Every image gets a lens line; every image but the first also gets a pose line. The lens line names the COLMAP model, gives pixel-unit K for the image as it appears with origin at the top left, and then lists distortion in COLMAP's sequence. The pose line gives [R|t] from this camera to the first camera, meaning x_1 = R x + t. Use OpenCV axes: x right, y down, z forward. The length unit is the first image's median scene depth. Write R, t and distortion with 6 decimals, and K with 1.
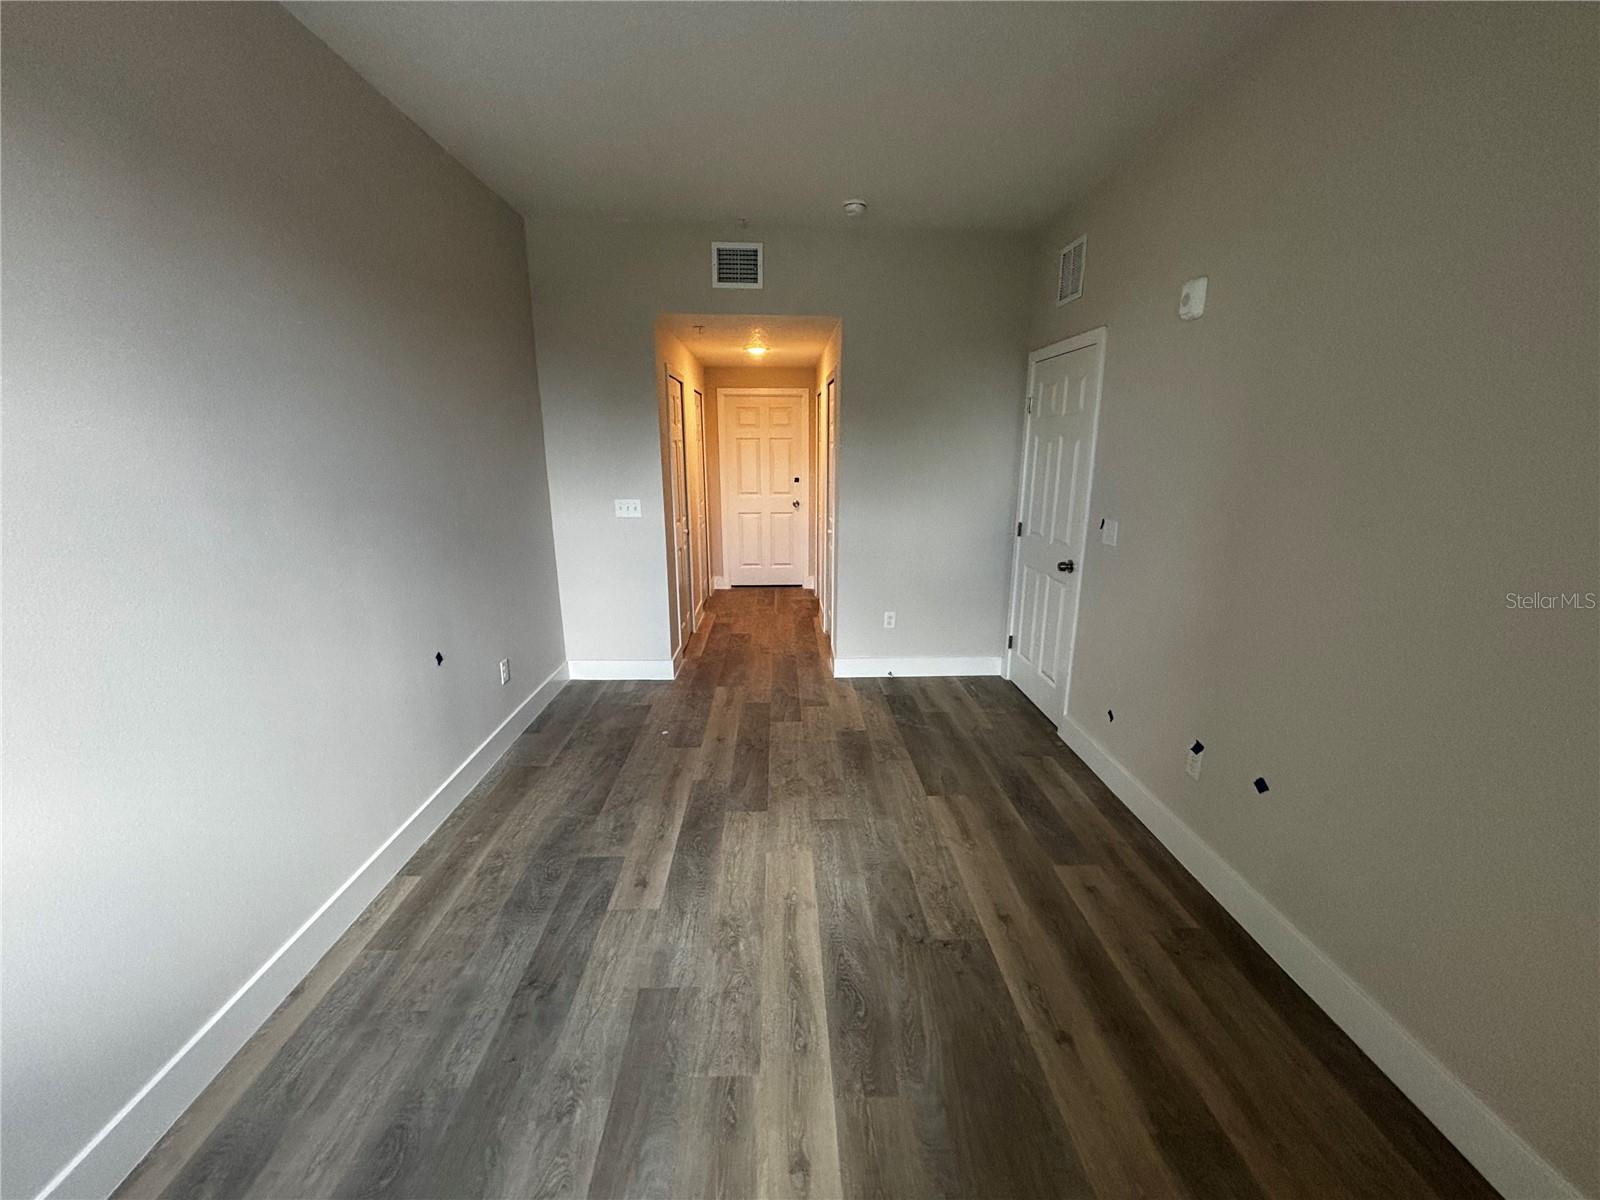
lens RADIAL K [[646.6, 0, 788.9], [0, 646.6, 614.1], [0, 0, 1]] dist [0.007016, -0.000298]
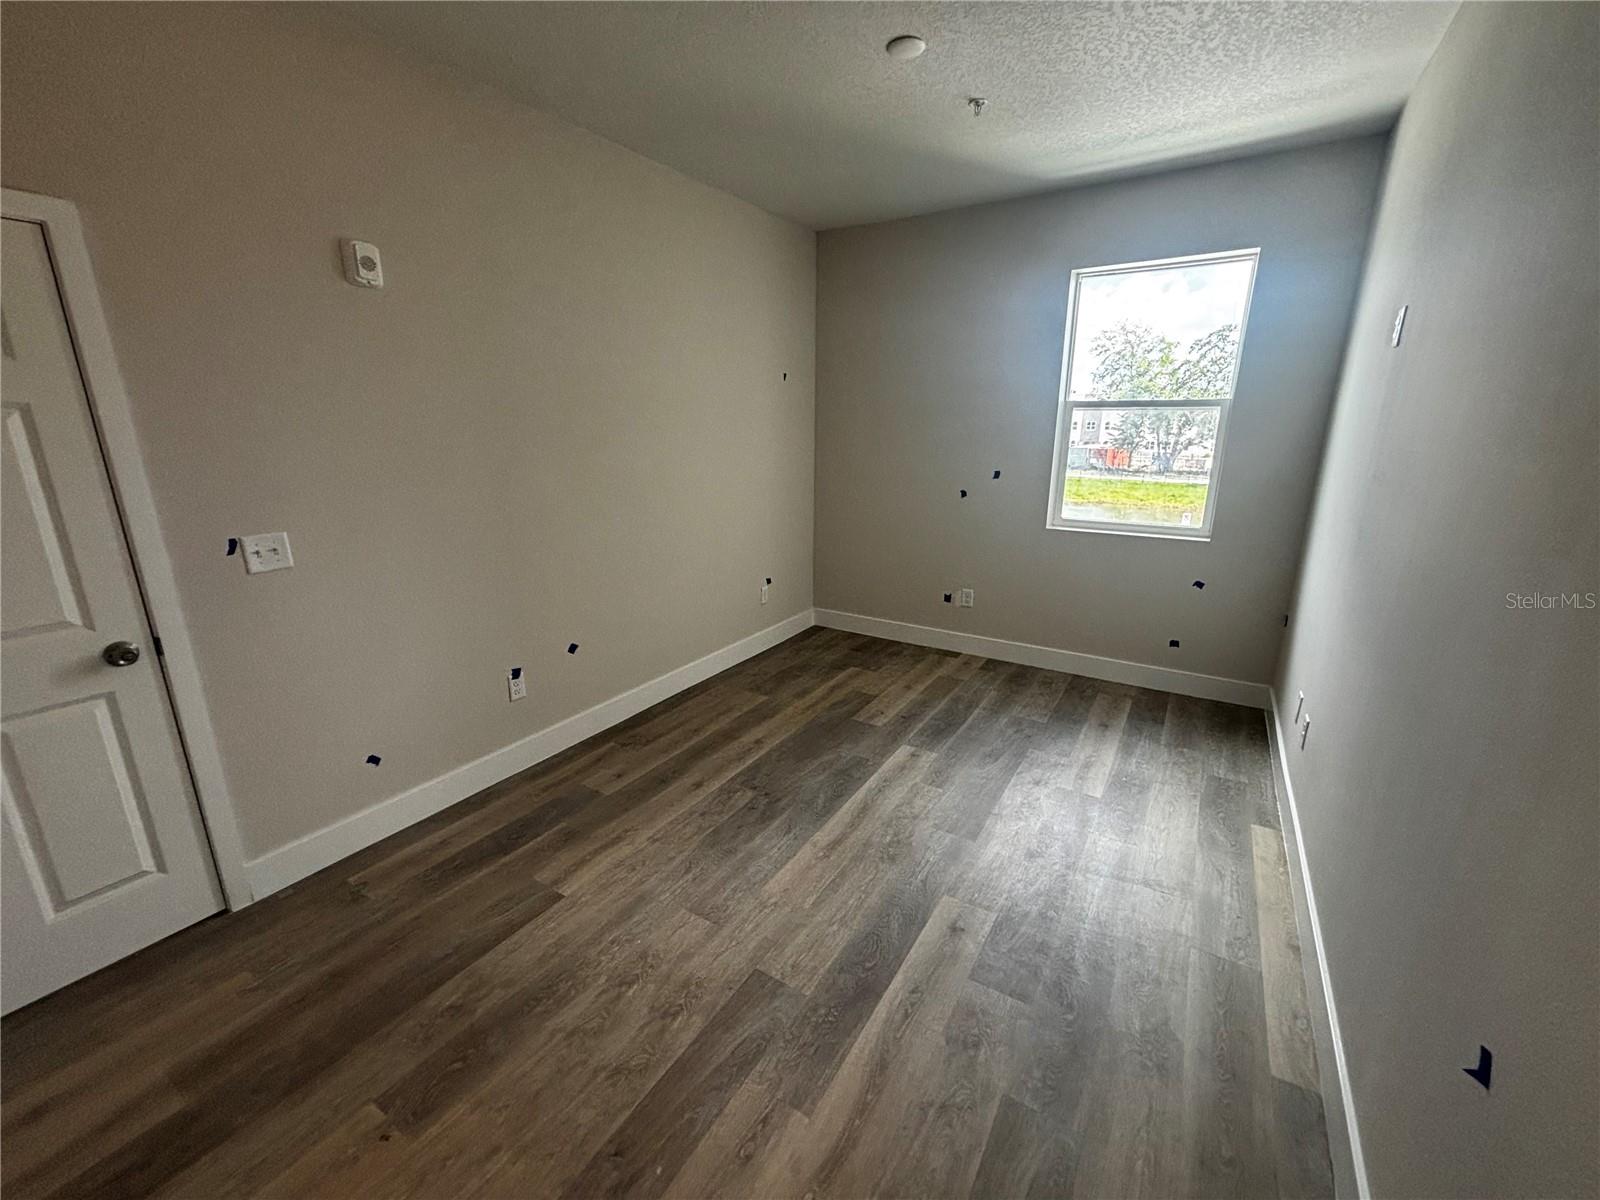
lens RADIAL K [[646.6, 0, 804.9], [0, 646.6, 587.6], [0, 0, 1]] dist [0.007016, -0.000298]
pose [[-0.839169, -0.132622, 0.527453, -0.429423], [0.140471, 0.884055, 0.445774, -0.387263], [-0.525417, 0.448171, -0.723242, 1.443498]]
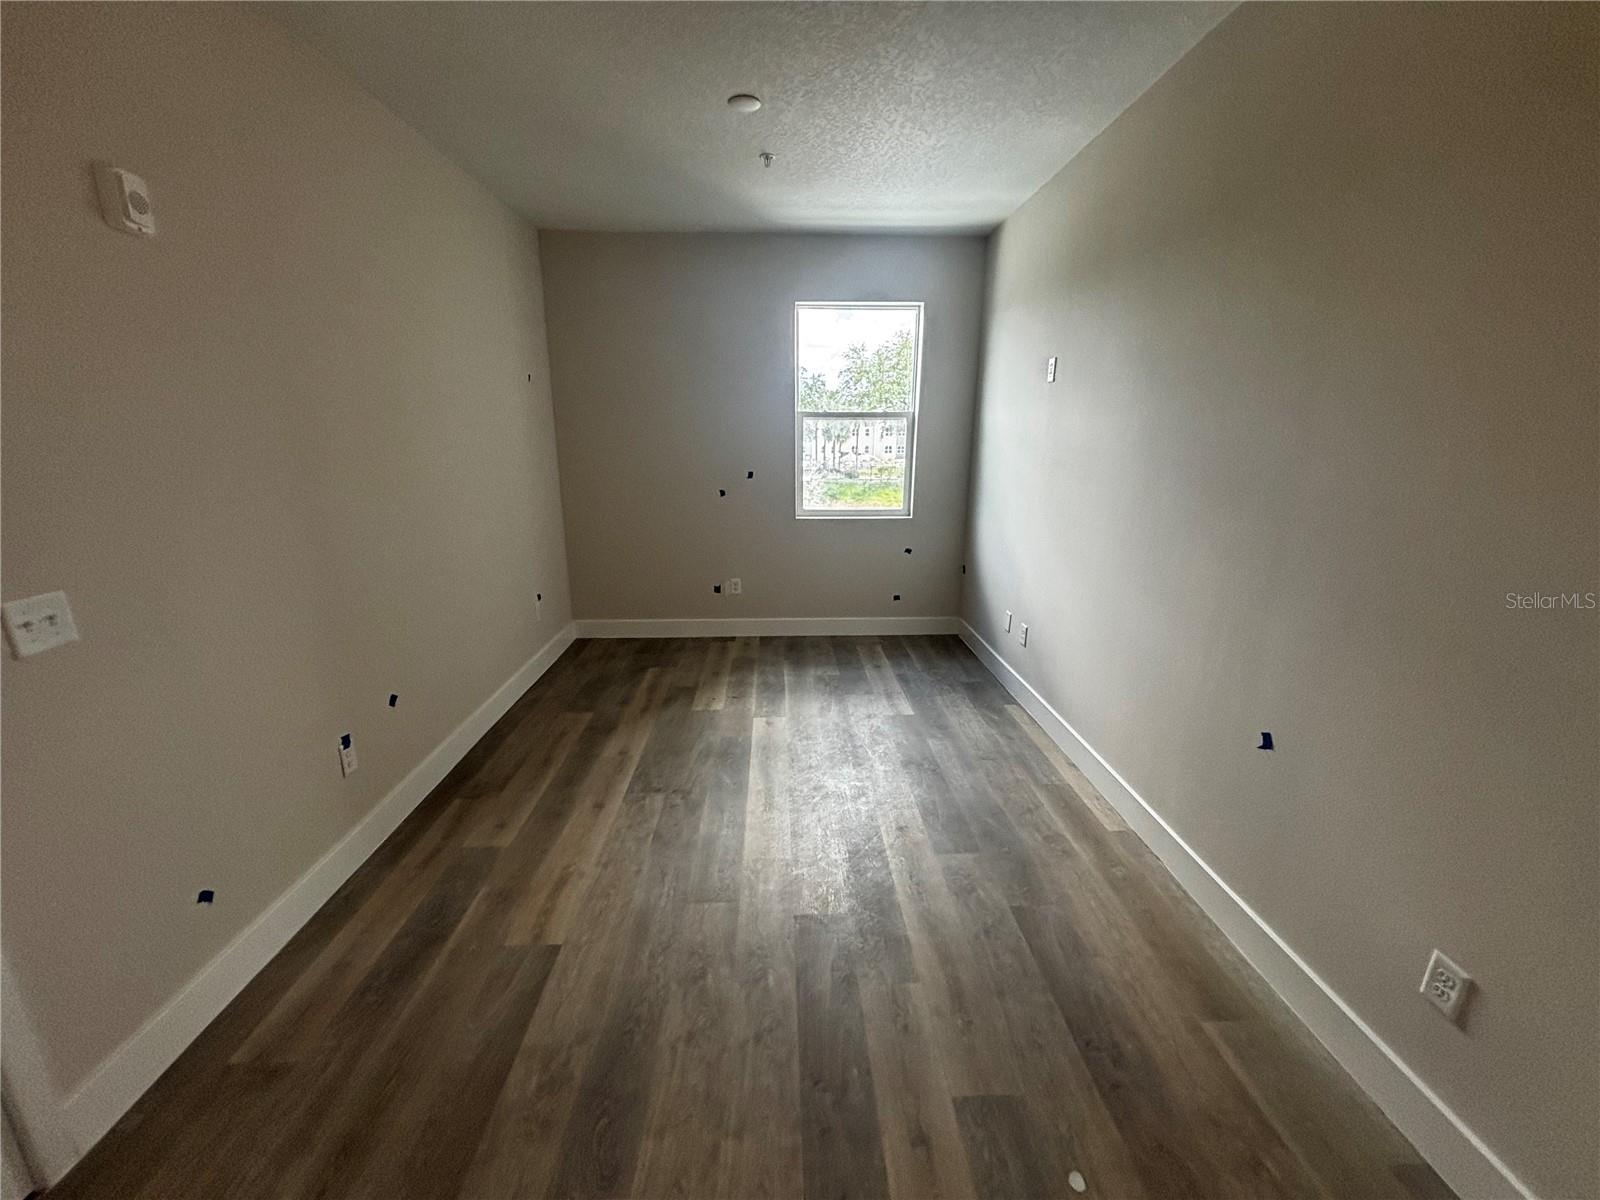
lens RADIAL K [[646.6, 0, 799.9], [0, 646.6, 586.0], [0, 0, 1]] dist [0.007016, -0.000298]
pose [[-0.999764, 0.005315, -0.021076, -0.029735], [-0.005357, 0.879482, 0.475902, -0.444453], [0.021066, 0.475902, -0.879246, 1.665202]]
